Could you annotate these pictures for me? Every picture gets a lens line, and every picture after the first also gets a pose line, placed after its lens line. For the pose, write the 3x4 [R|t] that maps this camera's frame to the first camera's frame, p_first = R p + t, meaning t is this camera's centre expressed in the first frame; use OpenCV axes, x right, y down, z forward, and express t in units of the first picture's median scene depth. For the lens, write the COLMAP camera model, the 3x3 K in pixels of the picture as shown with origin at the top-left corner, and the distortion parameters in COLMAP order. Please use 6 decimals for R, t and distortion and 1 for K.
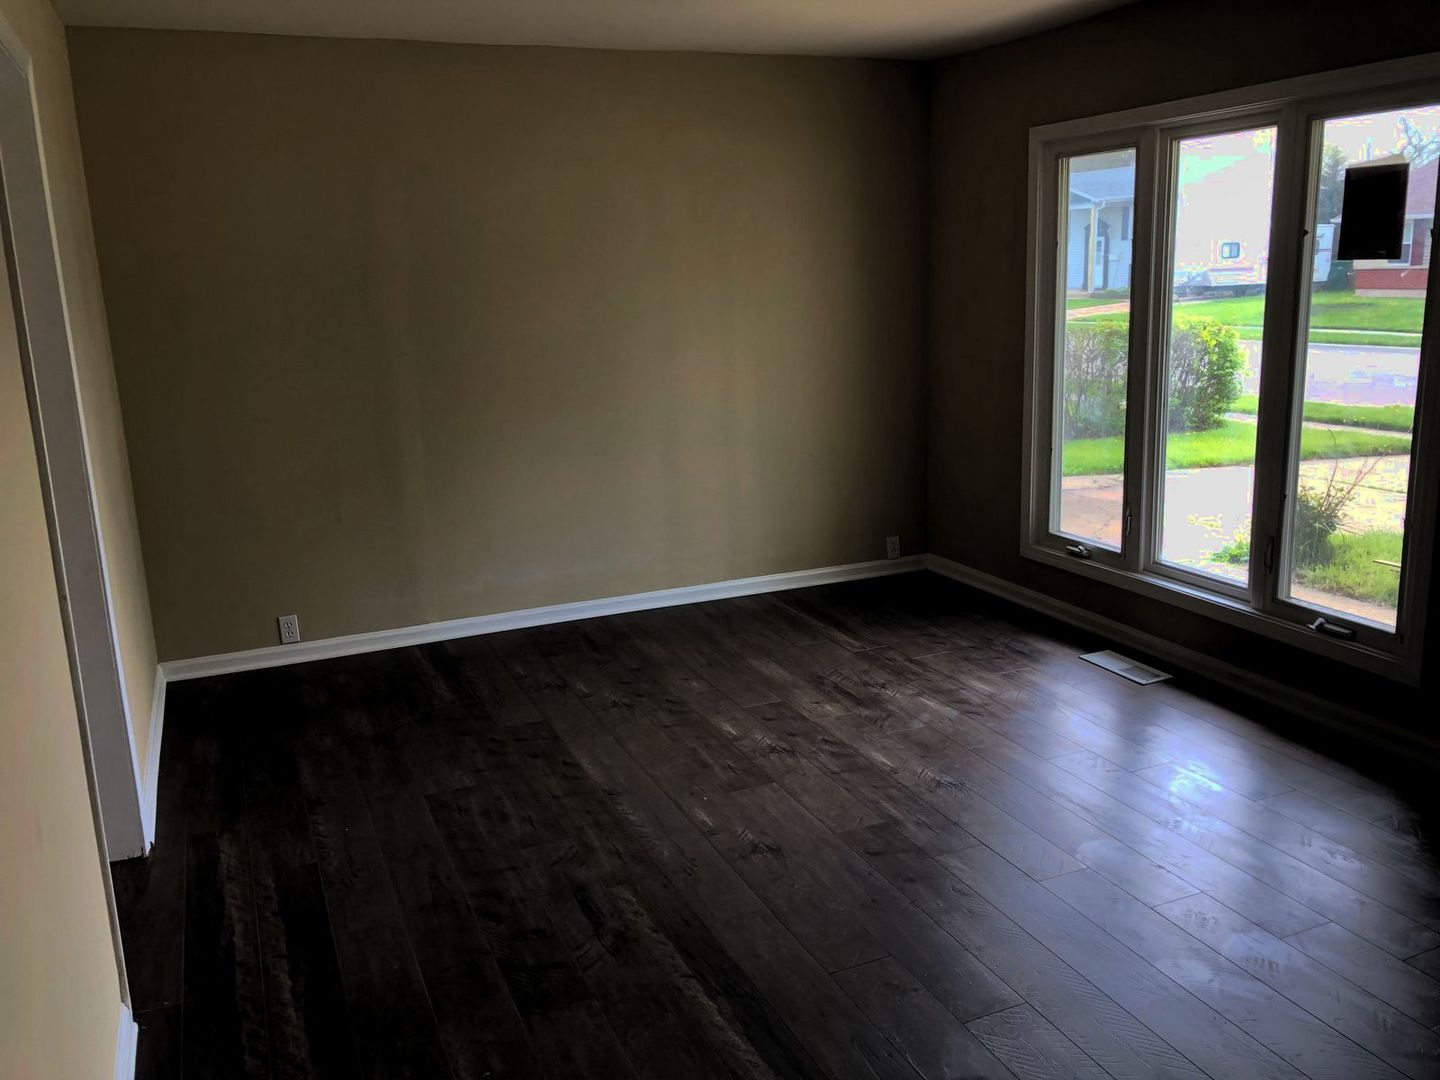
lens RADIAL K [[1213.8, 0, 719.7], [0, 1213.8, 522.4], [0, 0, 1]] dist [0.075998, -0.089049]
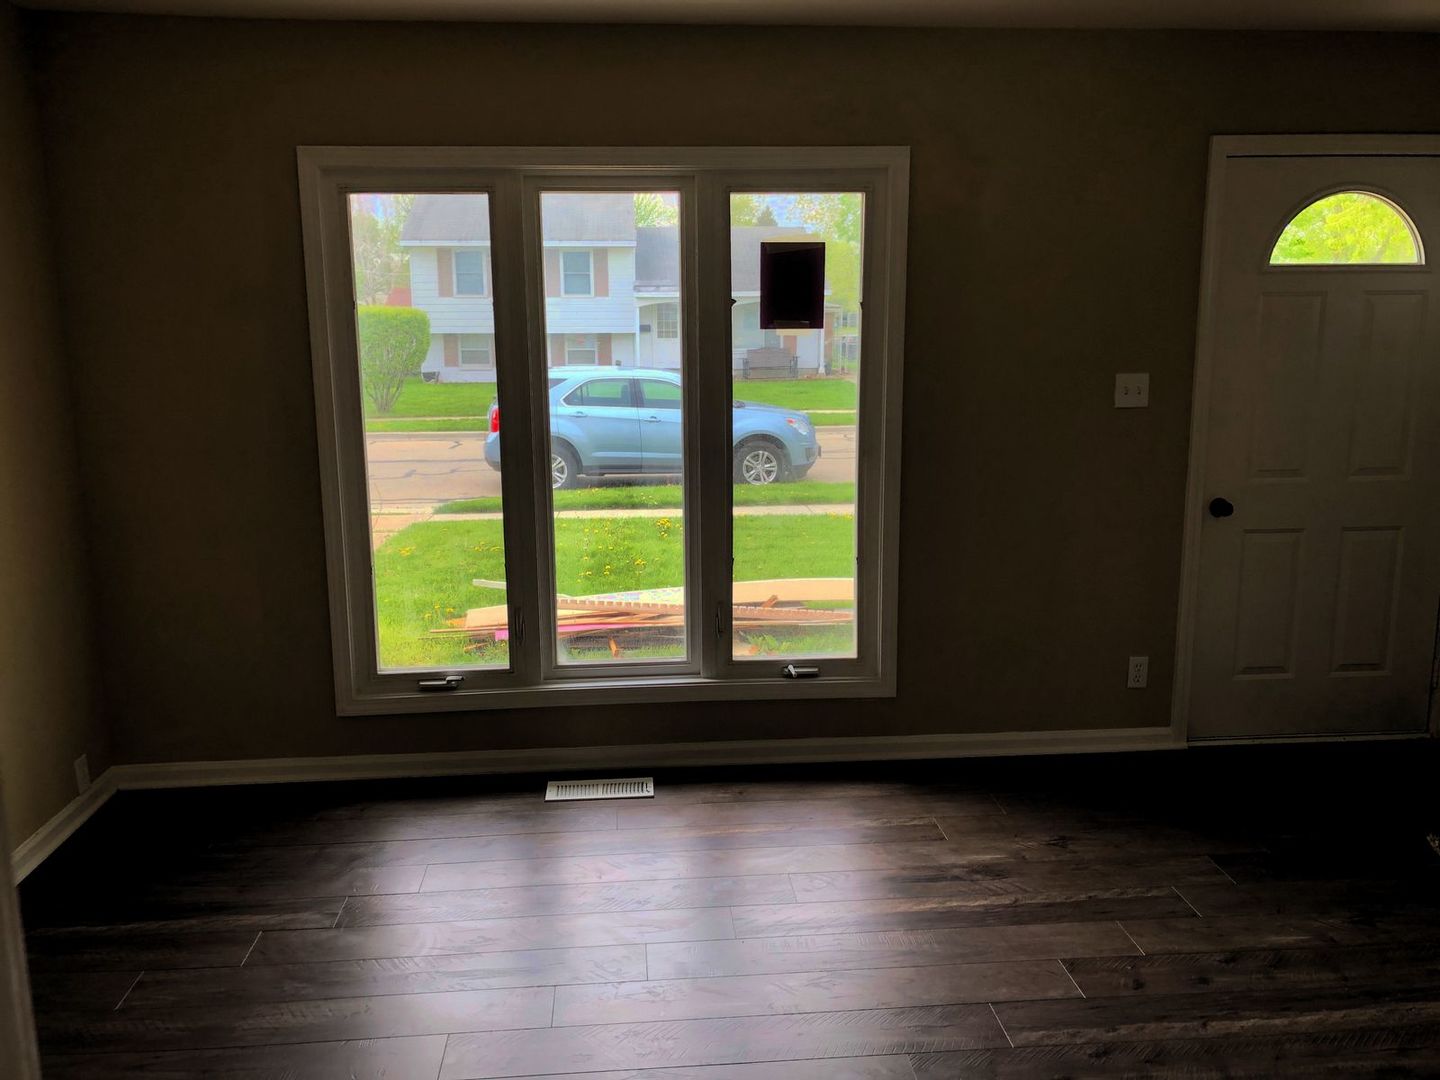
lens RADIAL K [[1207.3, 0, 720.0], [0, 1207.3, 540.0], [0, 0, 1]] dist [0.069500, -0.085252]
pose [[0.315260, -0.160462, 0.935341, -0.431317], [0.196257, 0.975319, 0.101172, -0.128696], [-0.928490, 0.151672, 0.338971, 0.614379]]
